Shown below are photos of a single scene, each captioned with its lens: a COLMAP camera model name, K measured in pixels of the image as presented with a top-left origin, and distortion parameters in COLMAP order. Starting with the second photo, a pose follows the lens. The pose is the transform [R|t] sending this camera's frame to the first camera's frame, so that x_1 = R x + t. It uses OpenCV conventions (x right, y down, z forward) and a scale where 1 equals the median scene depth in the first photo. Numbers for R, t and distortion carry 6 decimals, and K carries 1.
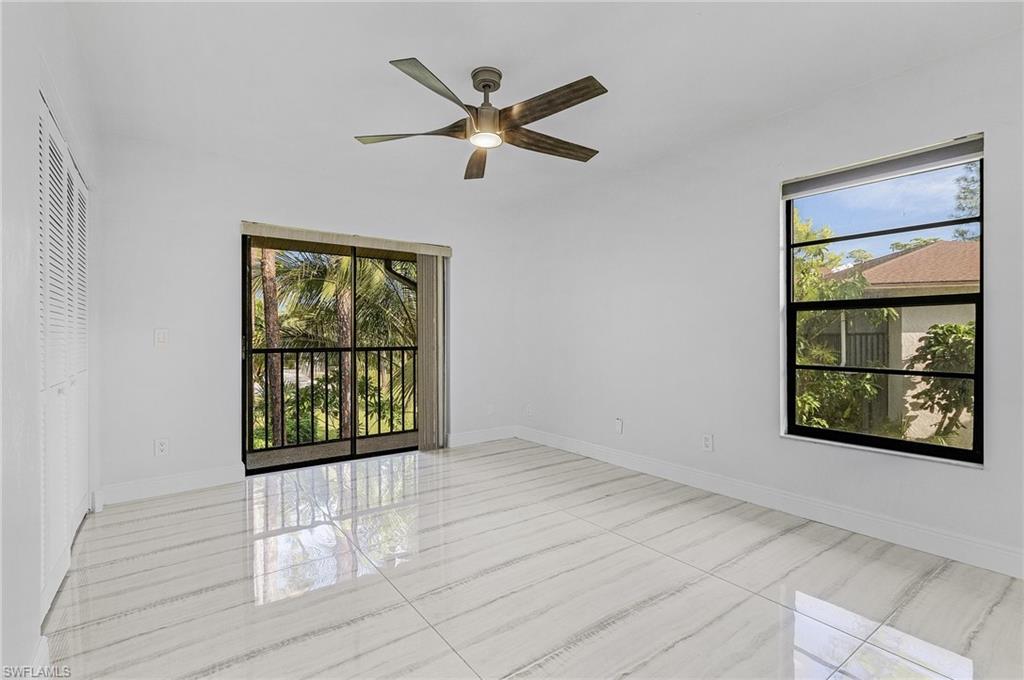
lens RADIAL K [[469.2, 0, 515.2], [0, 469.2, 334.4], [0, 0, 1]] dist [-0.015294, 0.000596]
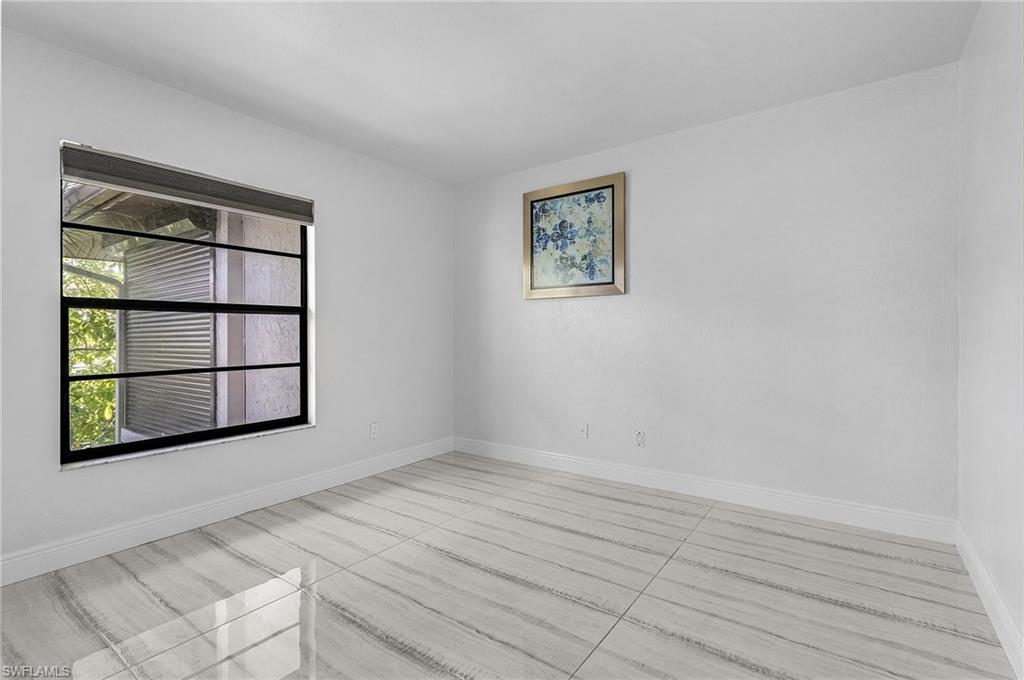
lens RADIAL K [[469.2, 0, 515.2], [0, 469.2, 334.4], [0, 0, 1]] dist [-0.015294, 0.000596]
pose [[-0.319133, 0.003118, 0.947705, -0.908209], [0.011766, 0.999931, 0.000672, 0.009319], [-0.947637, 0.011365, -0.319148, 1.300489]]
